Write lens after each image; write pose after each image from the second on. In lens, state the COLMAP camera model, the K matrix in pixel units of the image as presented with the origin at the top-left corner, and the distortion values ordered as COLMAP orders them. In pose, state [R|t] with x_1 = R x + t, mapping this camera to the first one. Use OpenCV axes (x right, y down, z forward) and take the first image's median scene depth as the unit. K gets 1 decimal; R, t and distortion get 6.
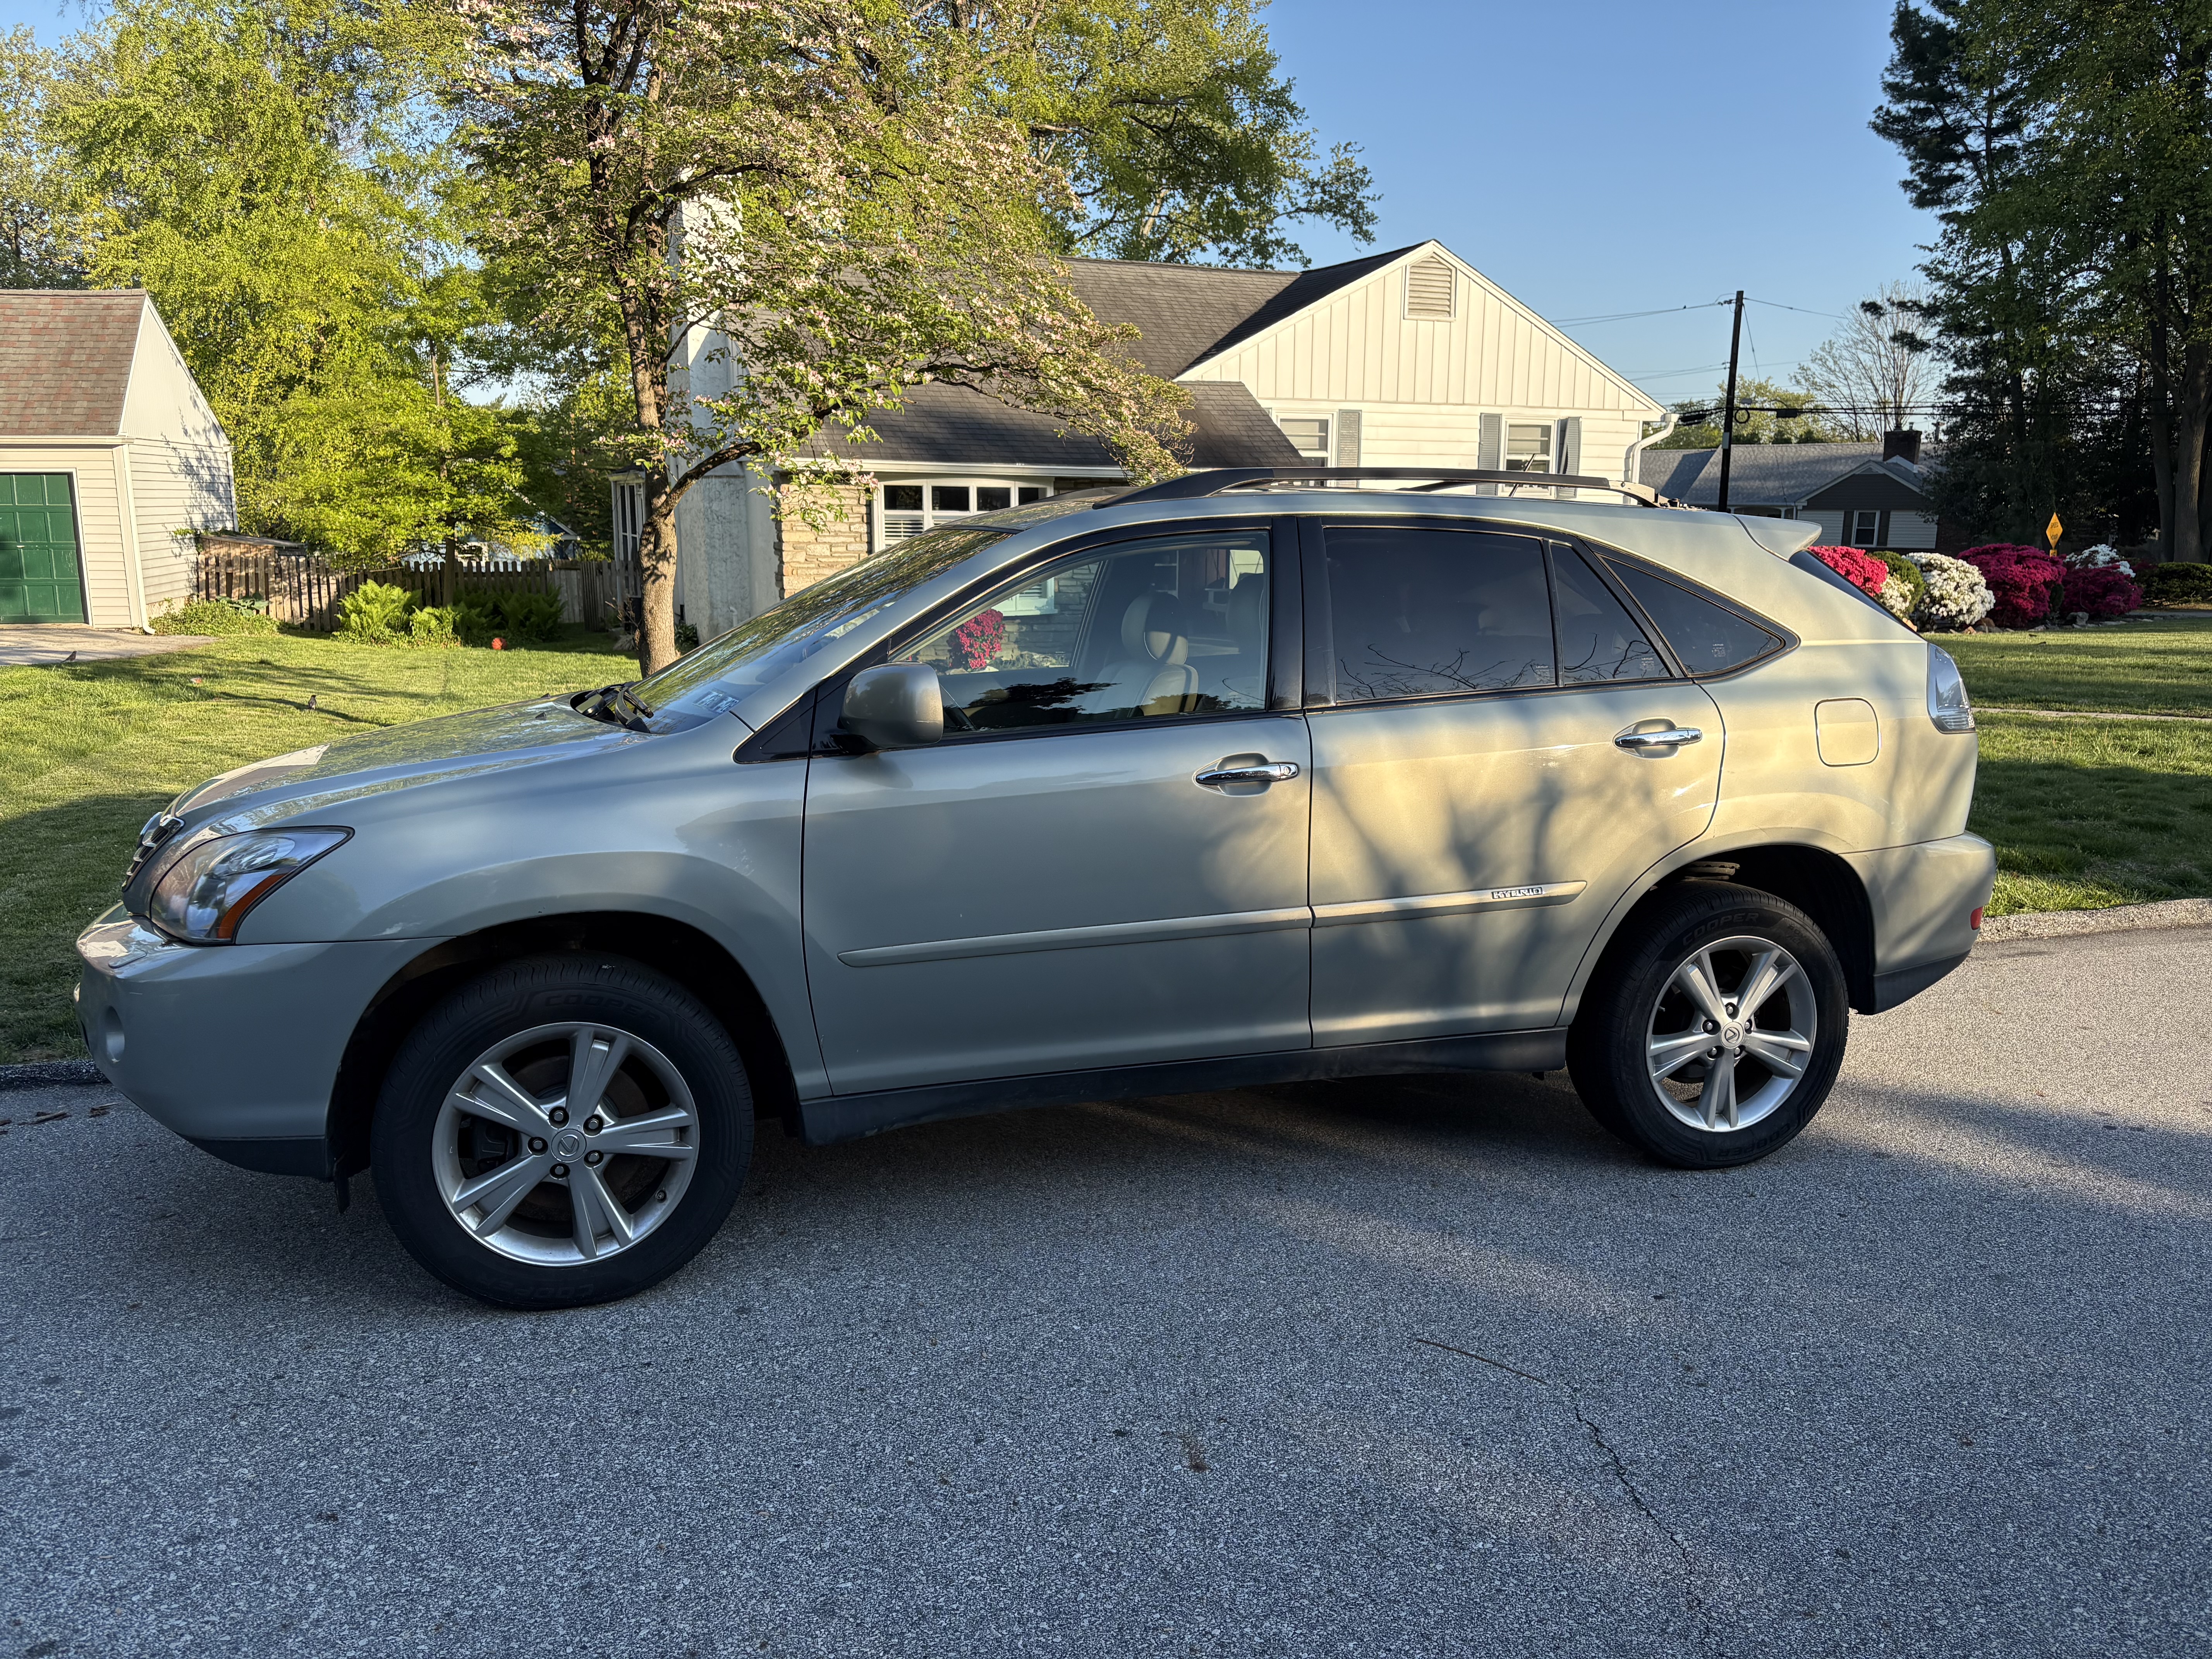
lens RADIAL K [[1675.7, 0, 1111.0], [0, 1675.7, 841.4], [0, 0, 1]] dist [0.002133, -0.000786]
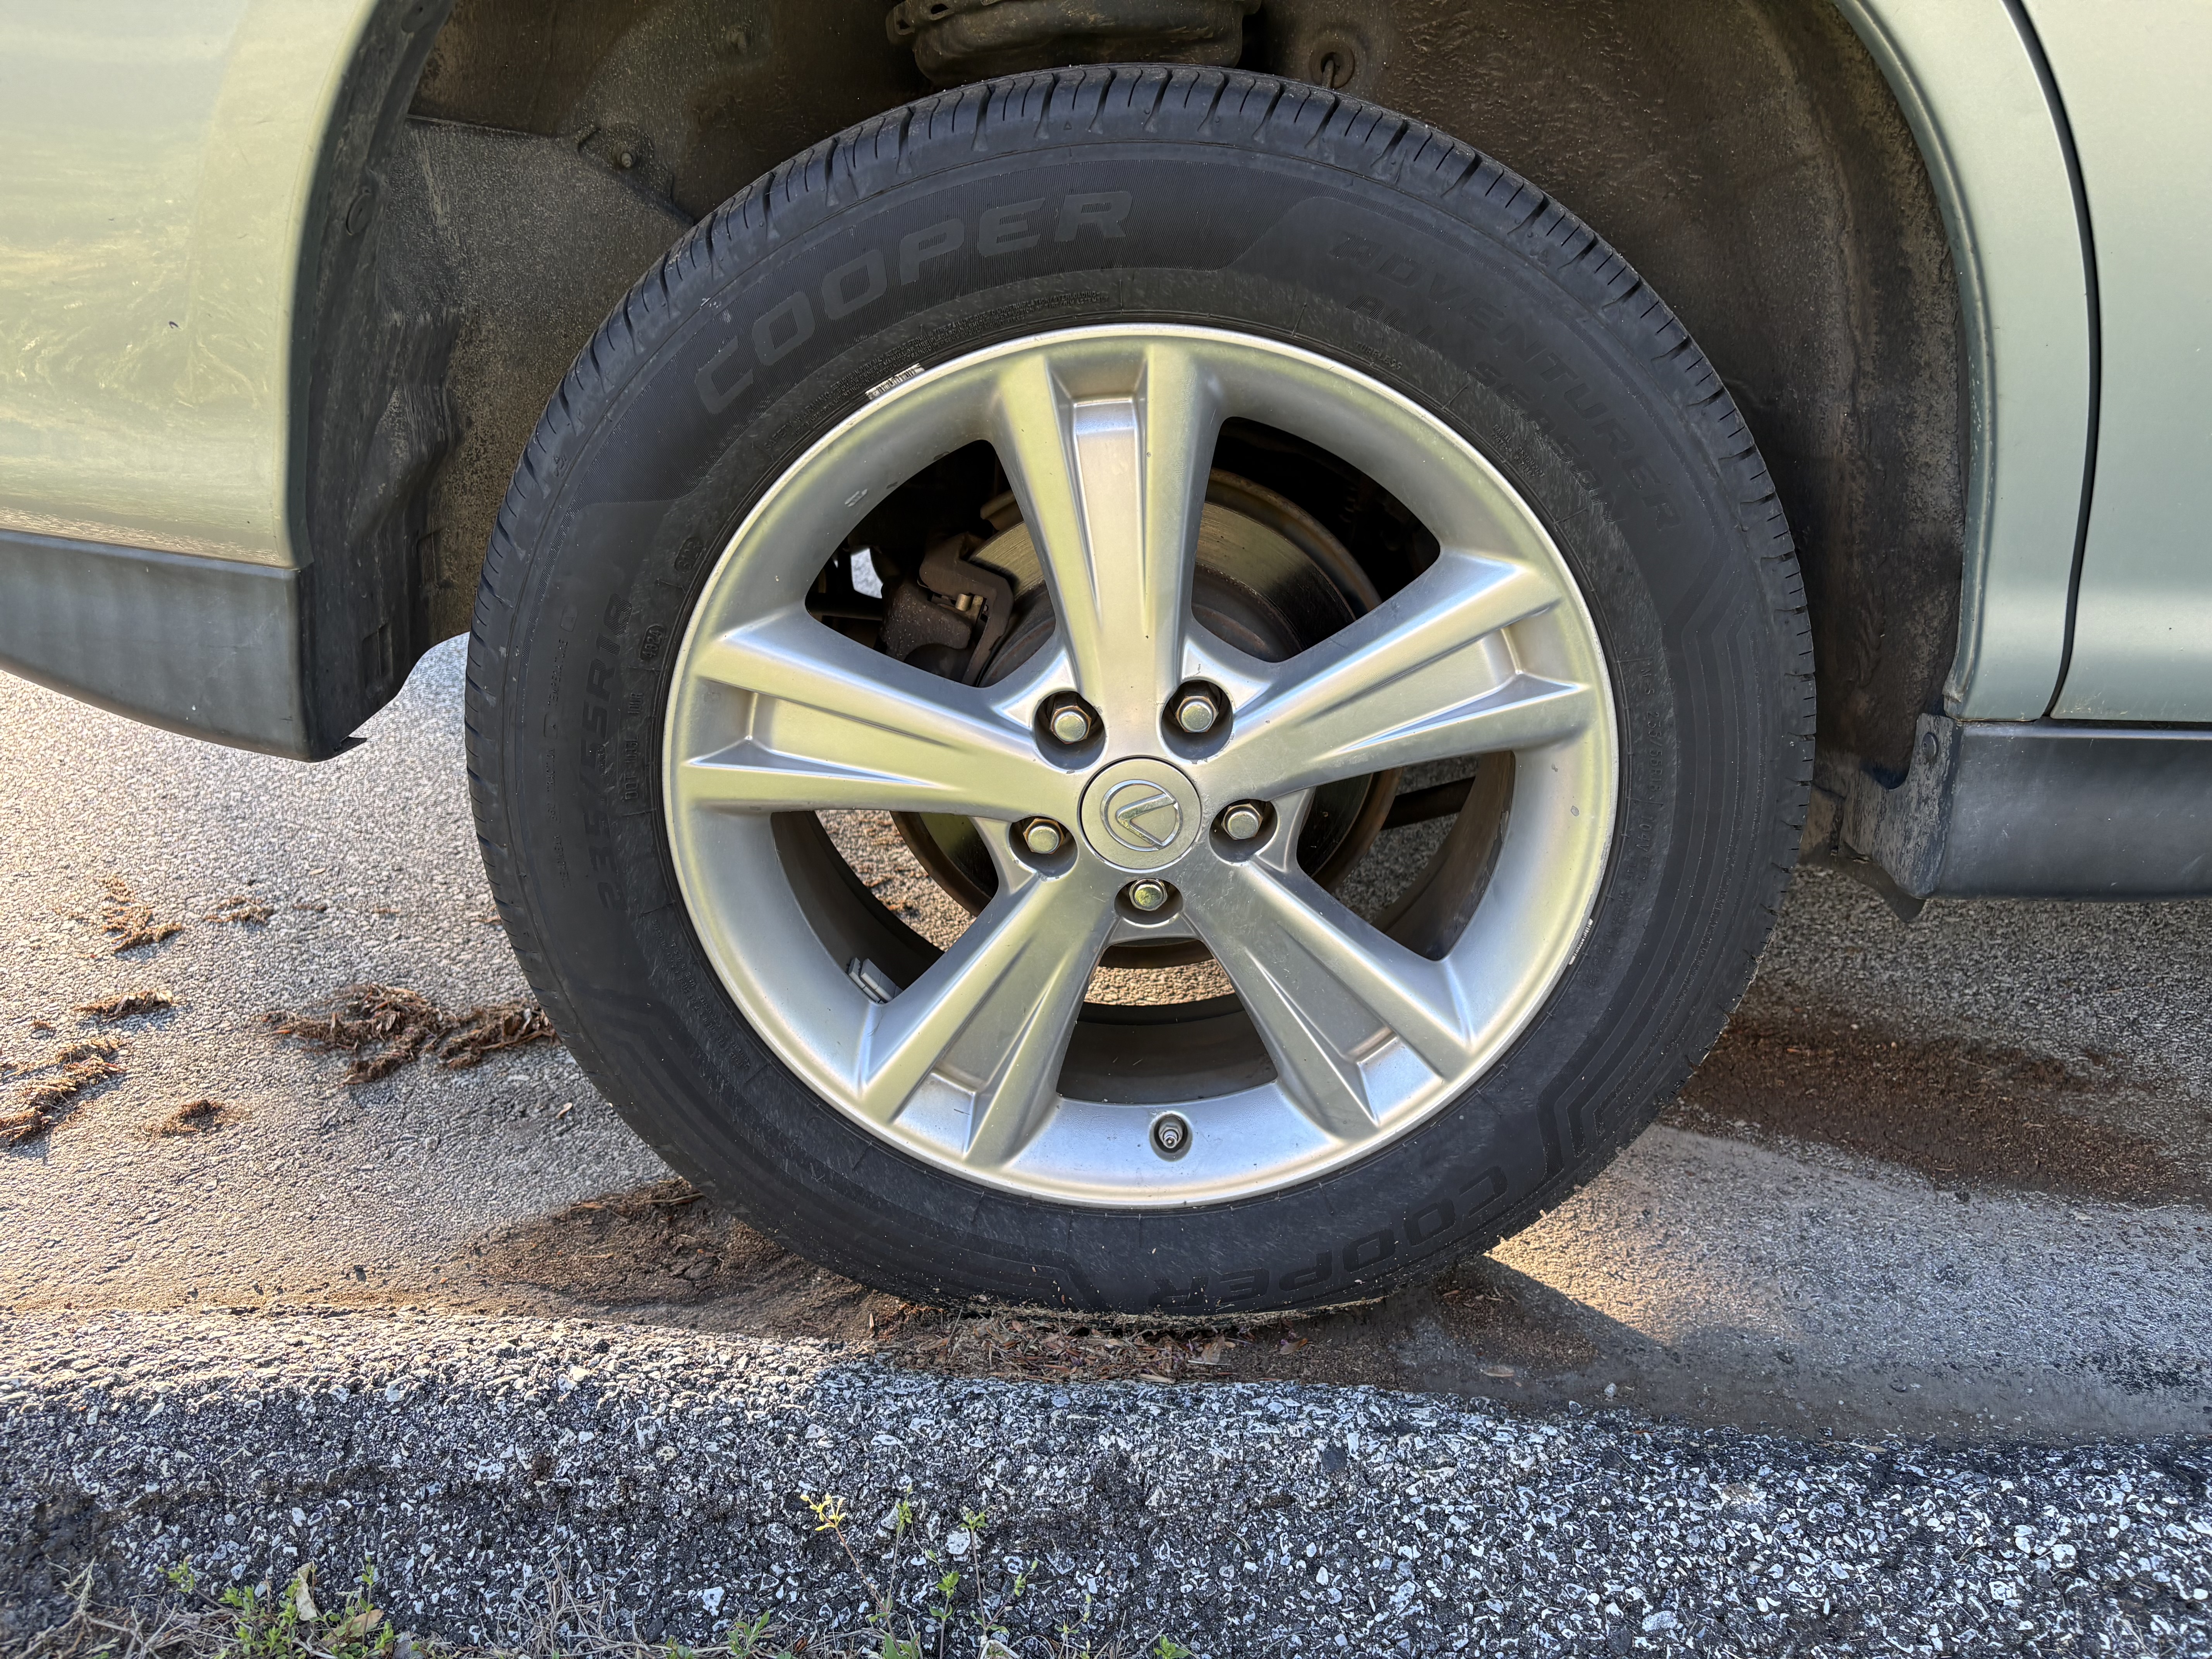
lens RADIAL K [[1675.7, 0, 1111.0], [0, 1675.7, 841.4], [0, 0, 1]] dist [0.002133, -0.000786]
pose [[0.860668, -0.247483, -0.444975, -0.207321], [0.375992, 0.898216, 0.227679, 0.121667], [0.343337, -0.363263, 0.866118, 0.761261]]
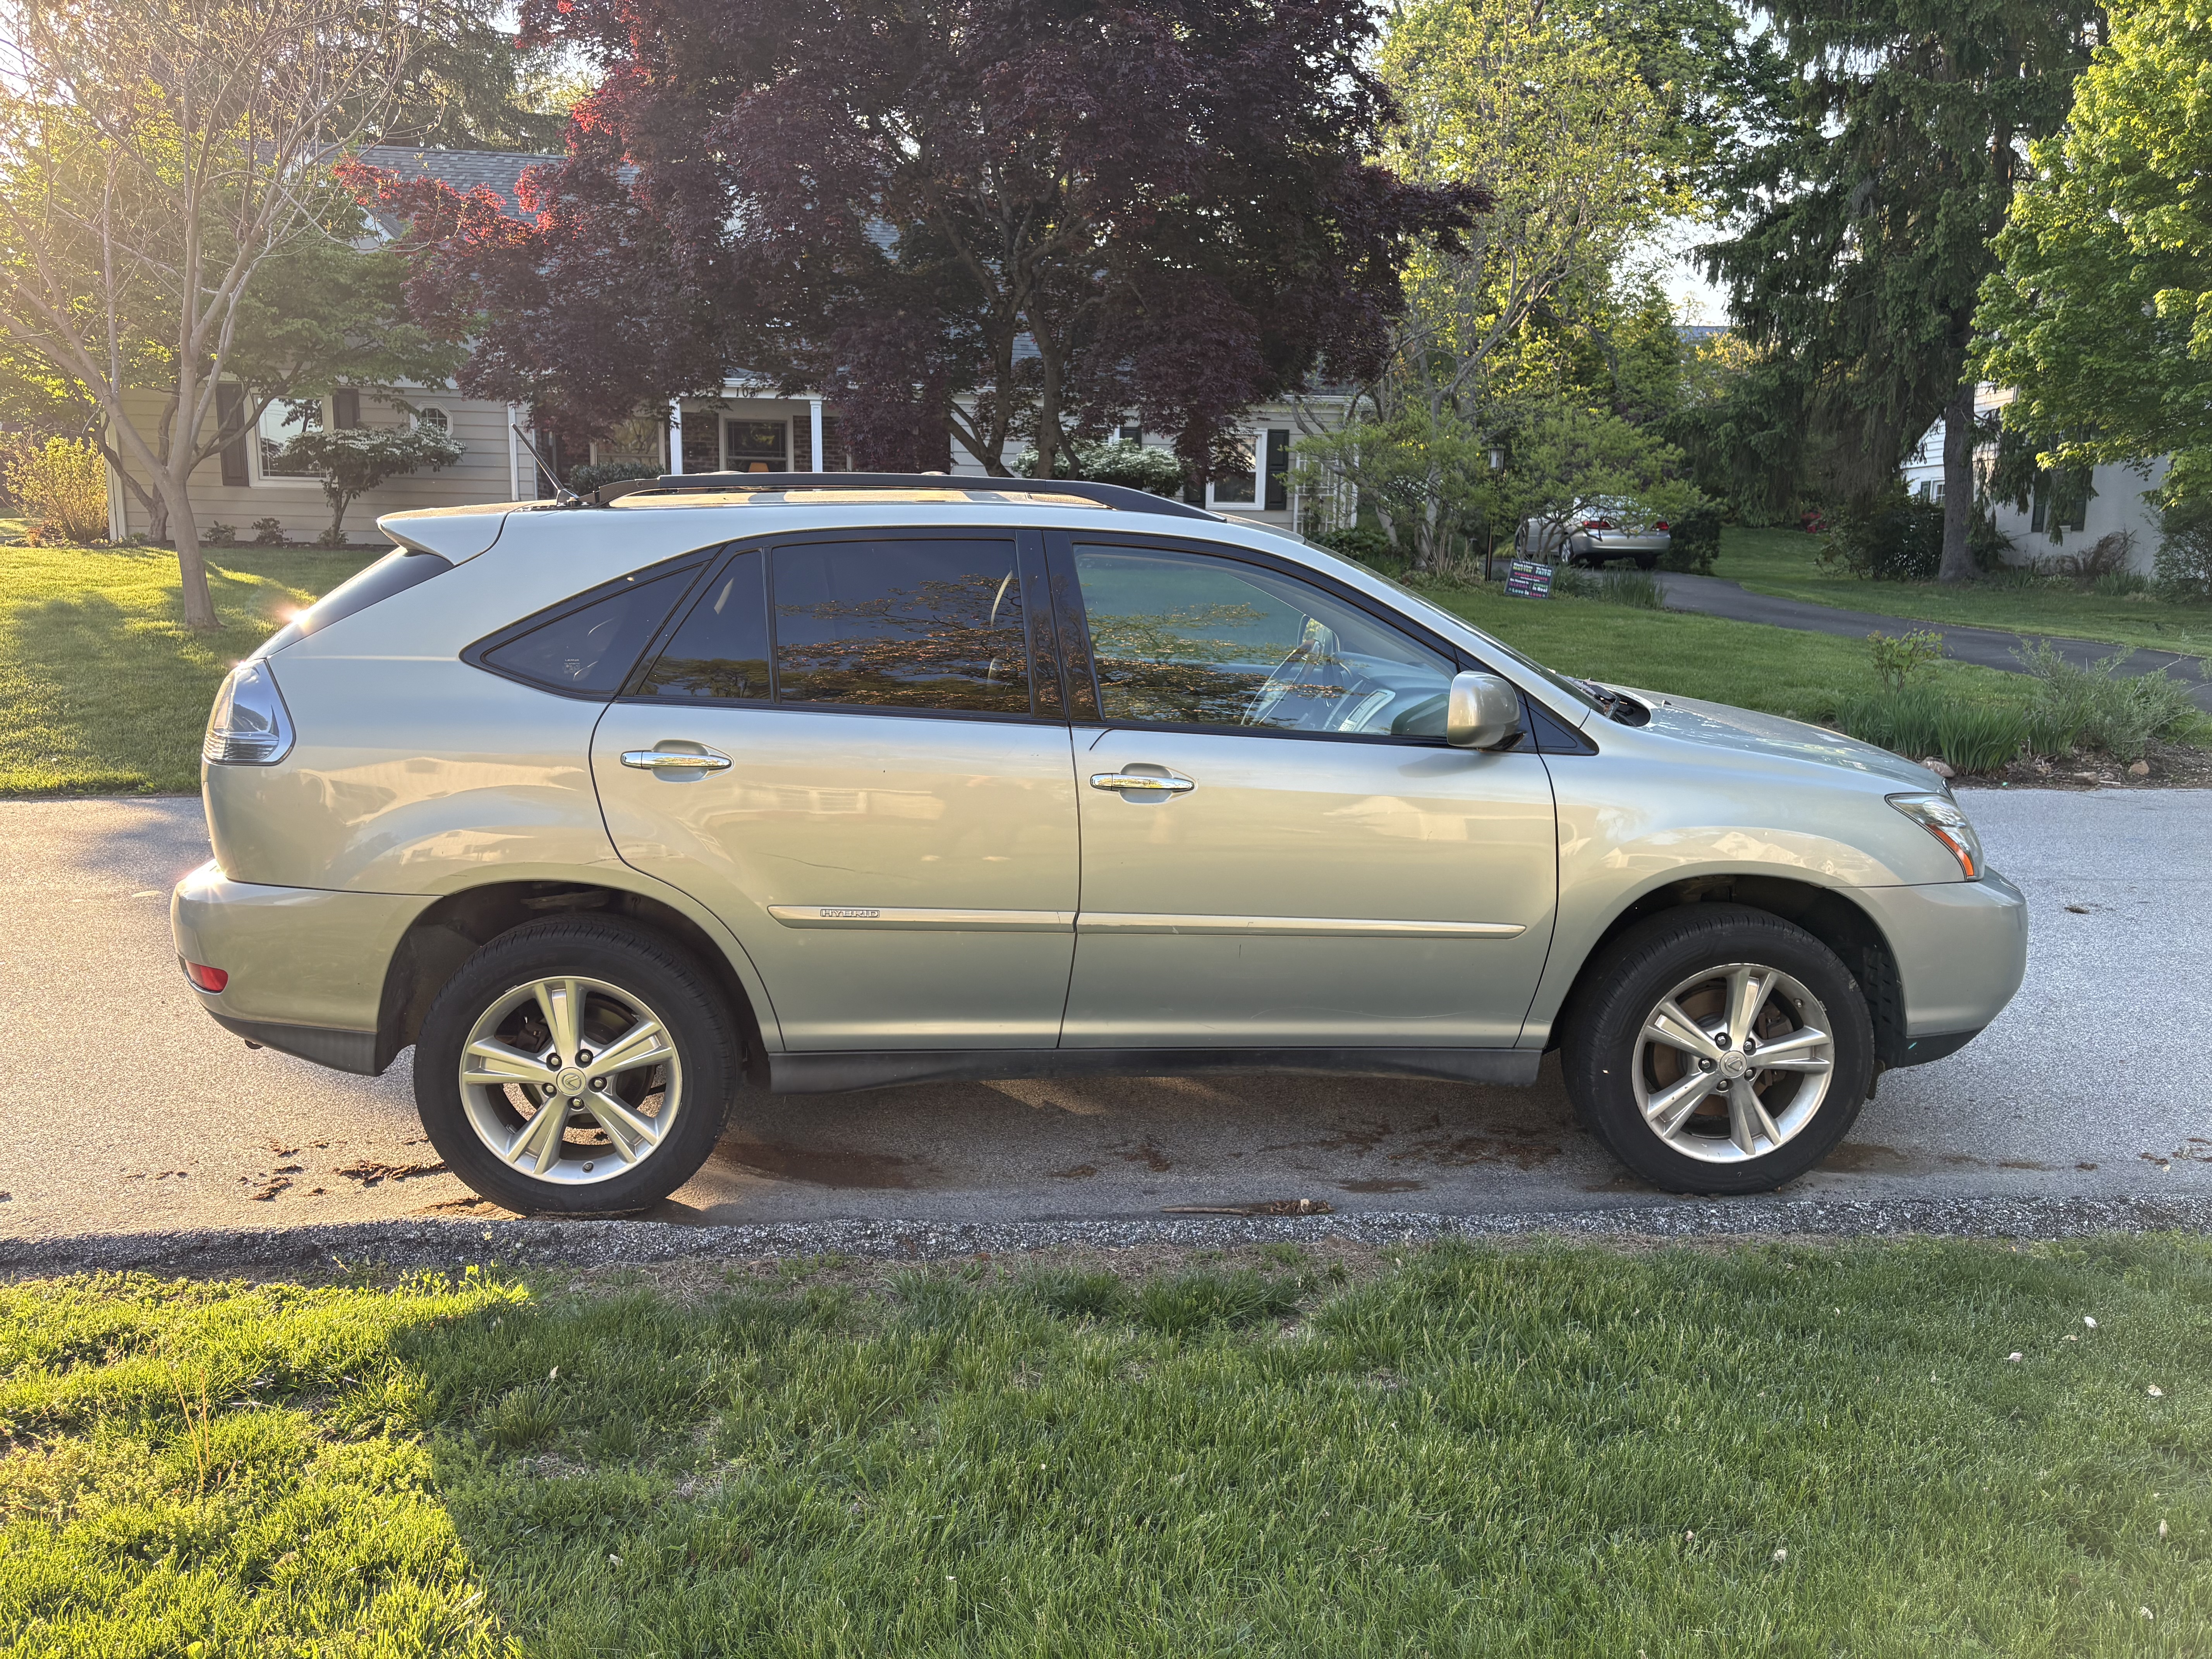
lens RADIAL K [[1675.7, 0, 1111.0], [0, 1675.7, 841.4], [0, 0, 1]] dist [0.002133, -0.000786]
pose [[0.876396, -0.366969, -0.311873, 0.446079], [0.399054, 0.915886, 0.043696, 0.126830], [0.269605, -0.162749, 0.949119, 0.002545]]
